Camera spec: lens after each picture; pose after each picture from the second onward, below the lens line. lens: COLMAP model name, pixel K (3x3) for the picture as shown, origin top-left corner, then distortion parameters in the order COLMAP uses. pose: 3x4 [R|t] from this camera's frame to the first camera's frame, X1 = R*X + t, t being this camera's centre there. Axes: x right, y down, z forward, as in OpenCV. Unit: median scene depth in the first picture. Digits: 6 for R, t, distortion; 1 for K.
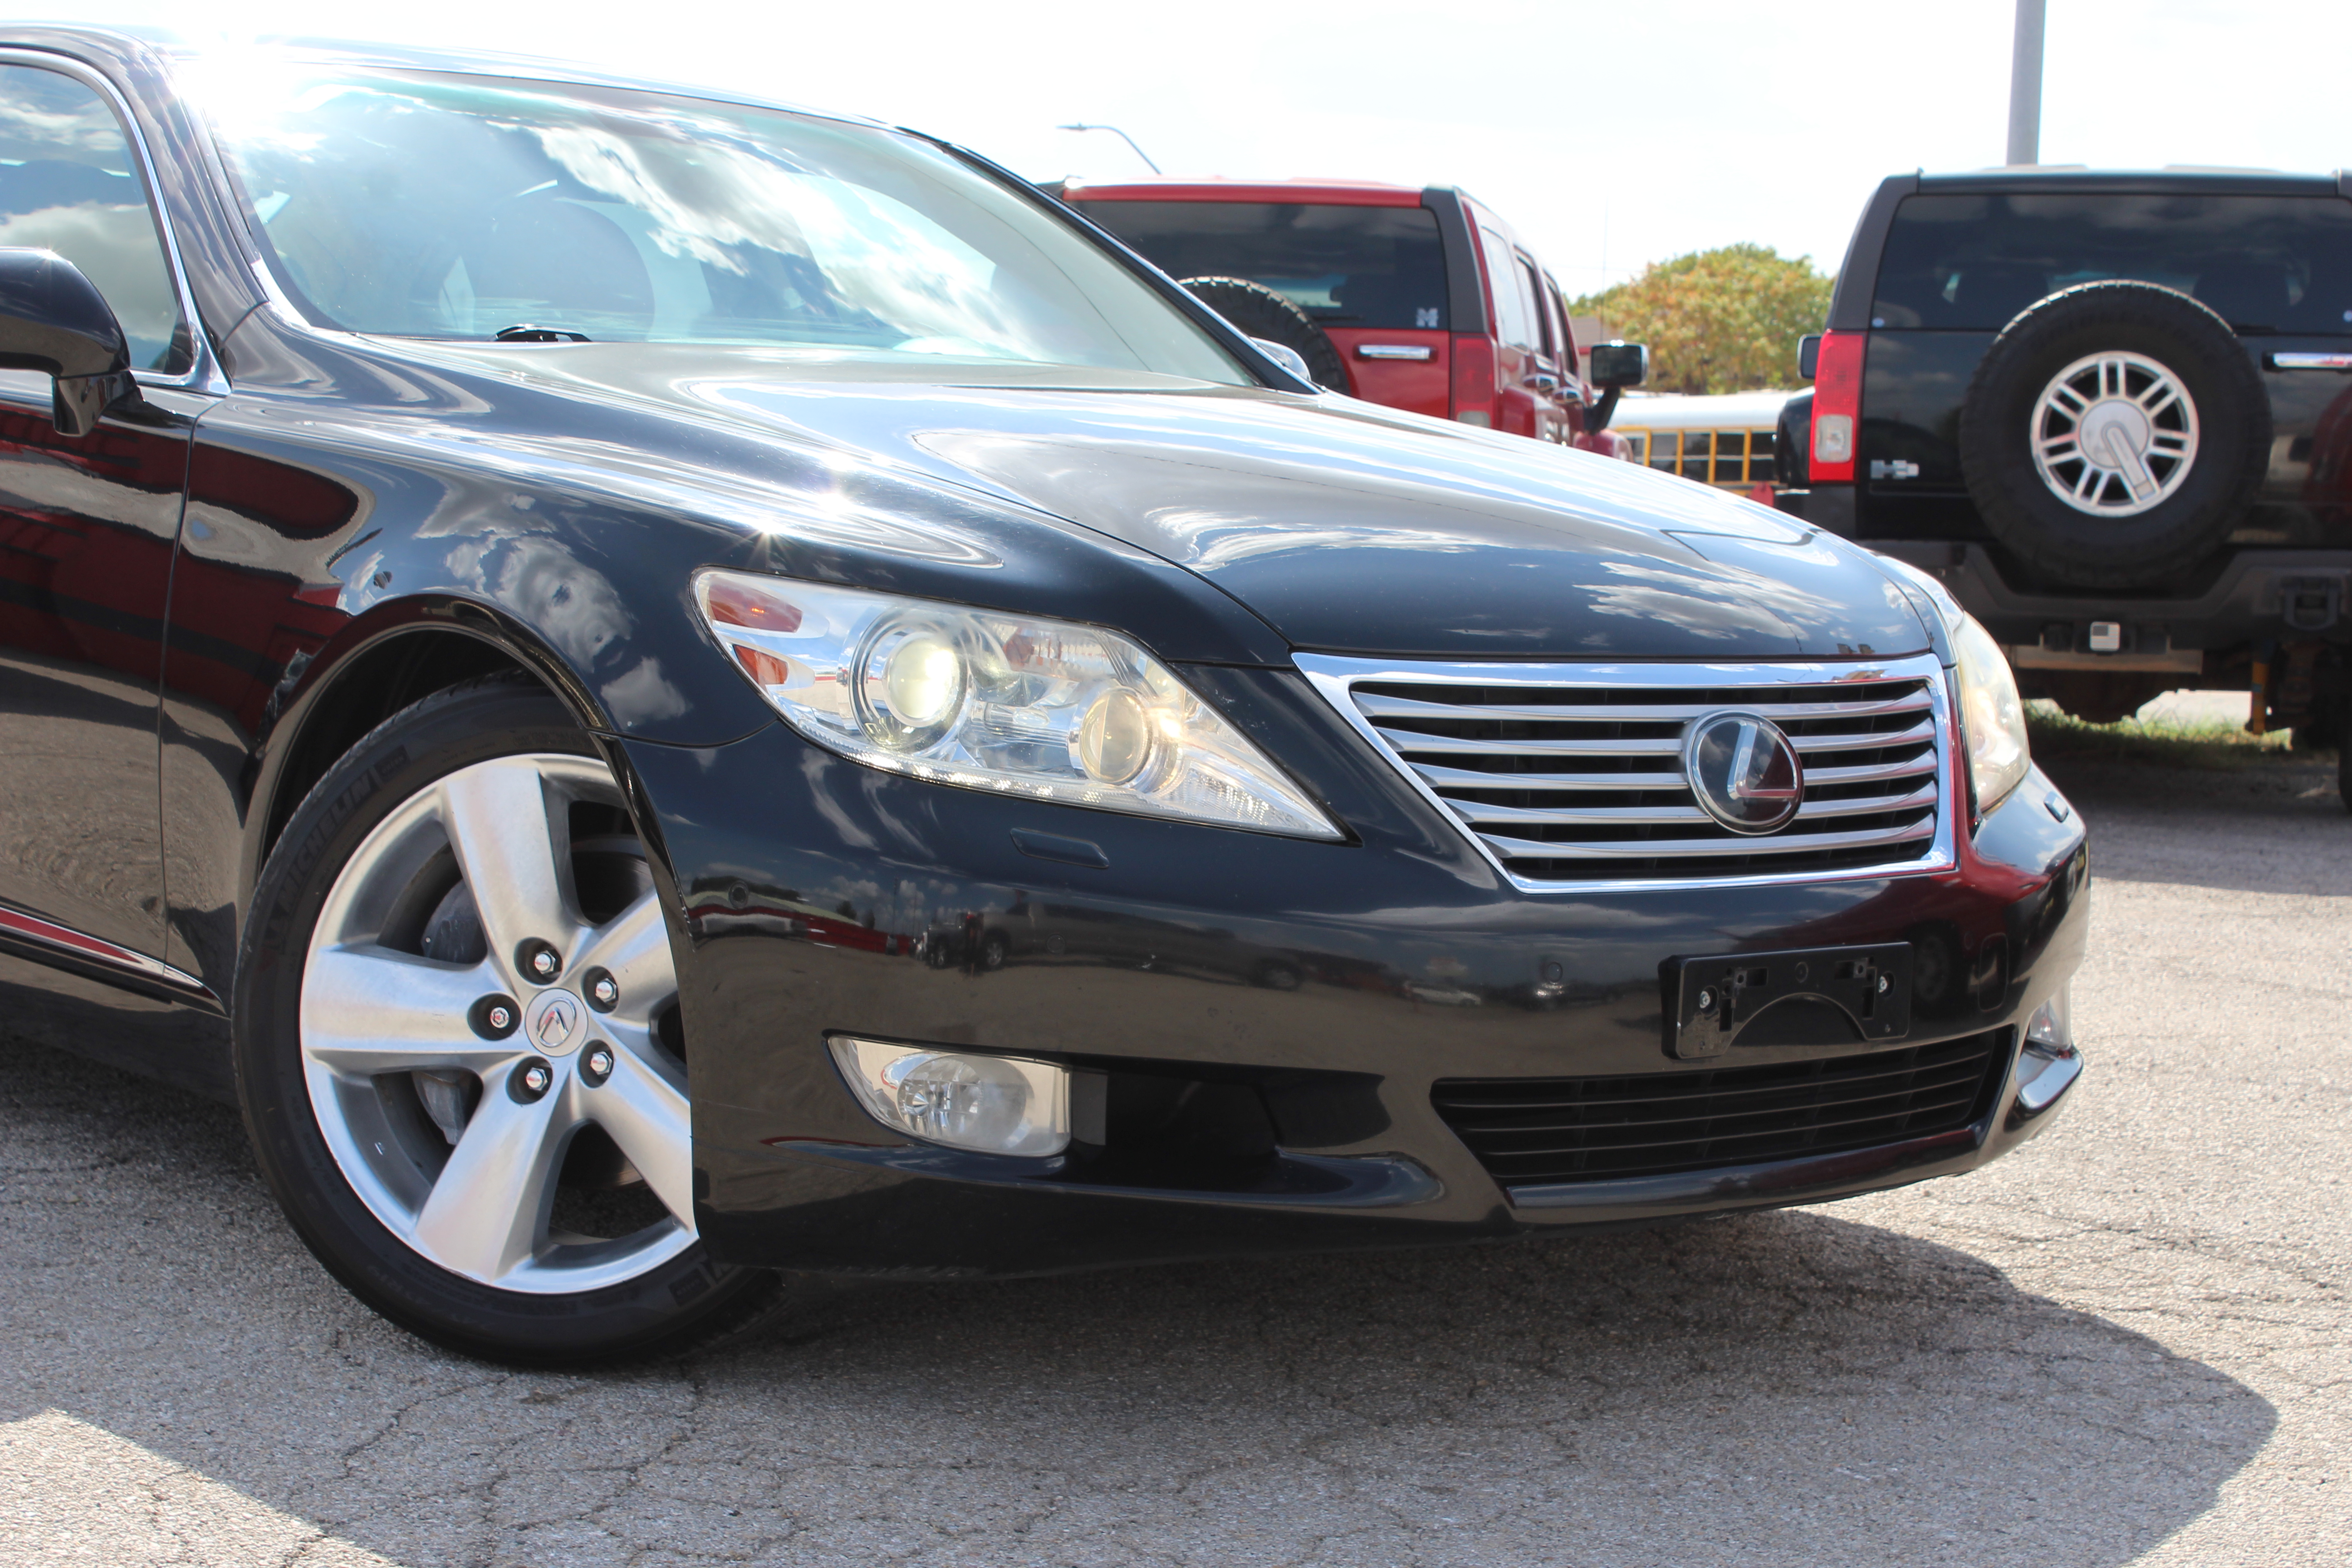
lens RADIAL K [[3912.3, 0, 1176.0], [0, 3912.3, 784.0], [0, 0, 1]] dist [-0.021557, 0.045166]
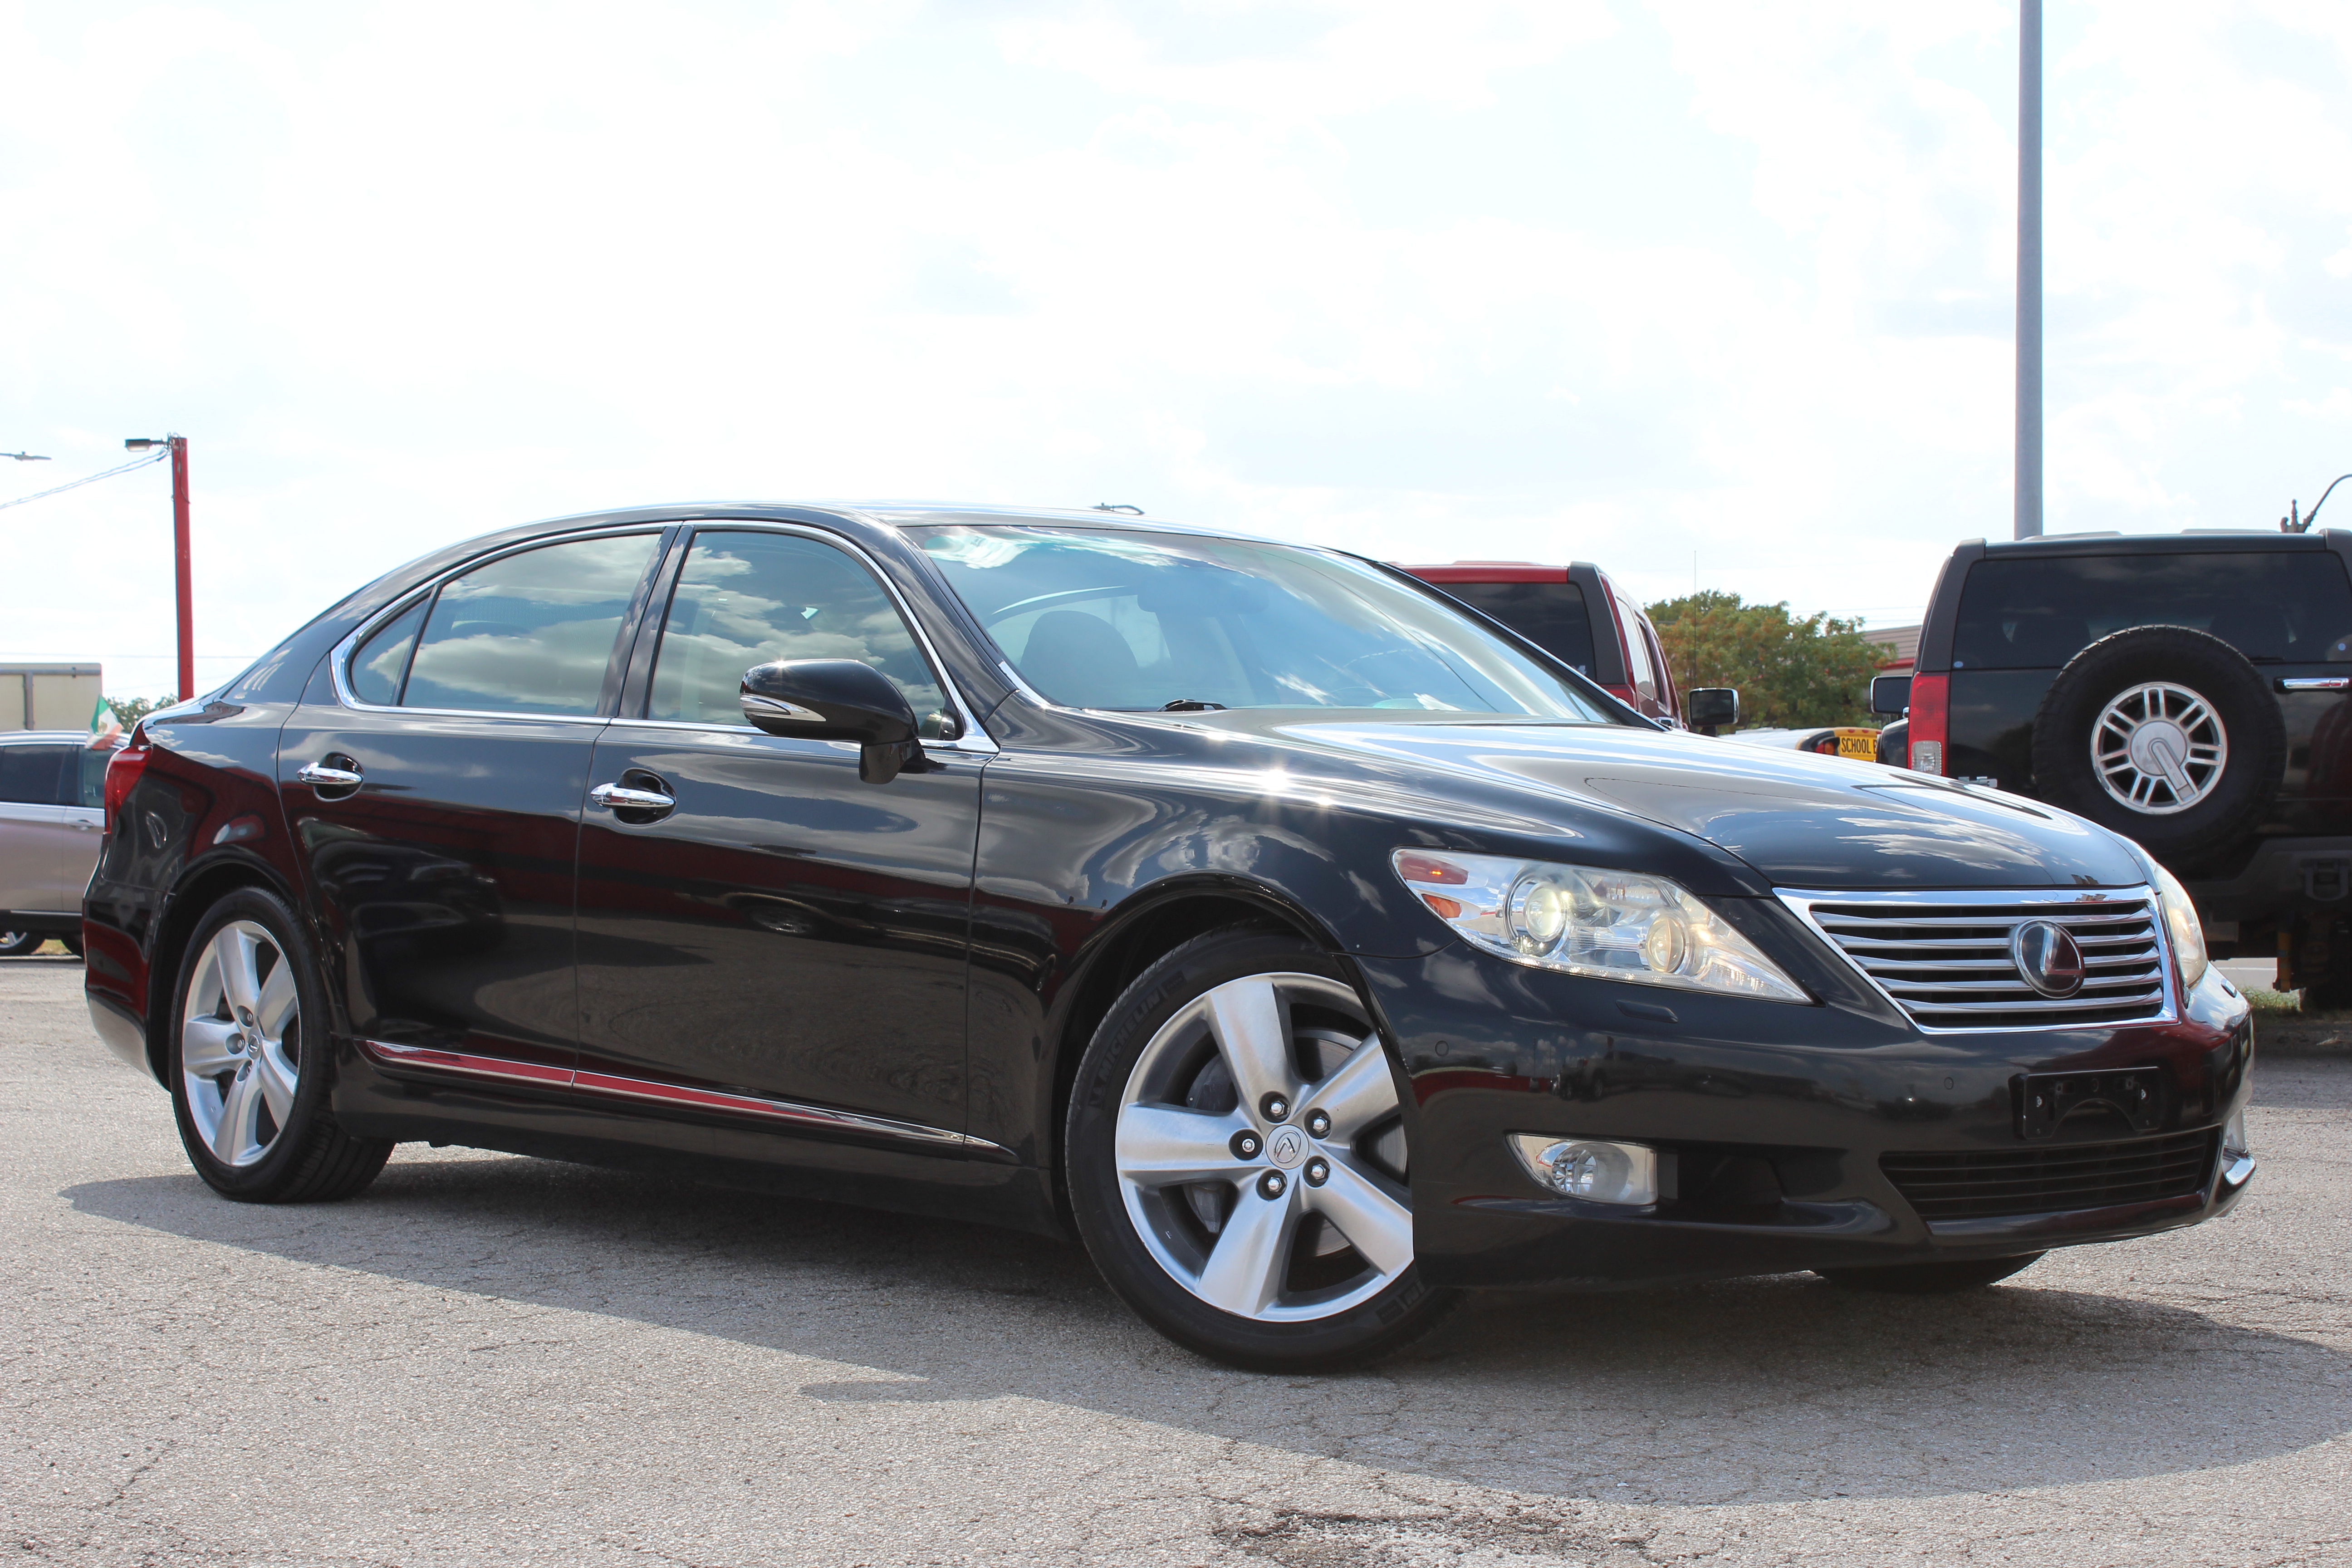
lens RADIAL K [[3721.2, 0, 1176.0], [0, 3721.2, 784.0], [0, 0, 1]] dist [-0.006876, -0.018329]
pose [[0.999455, -0.033002, -0.000378, -0.196102], [0.032833, 0.995364, -0.090404, 0.049592], [0.003359, 0.090343, 0.995905, -0.474145]]
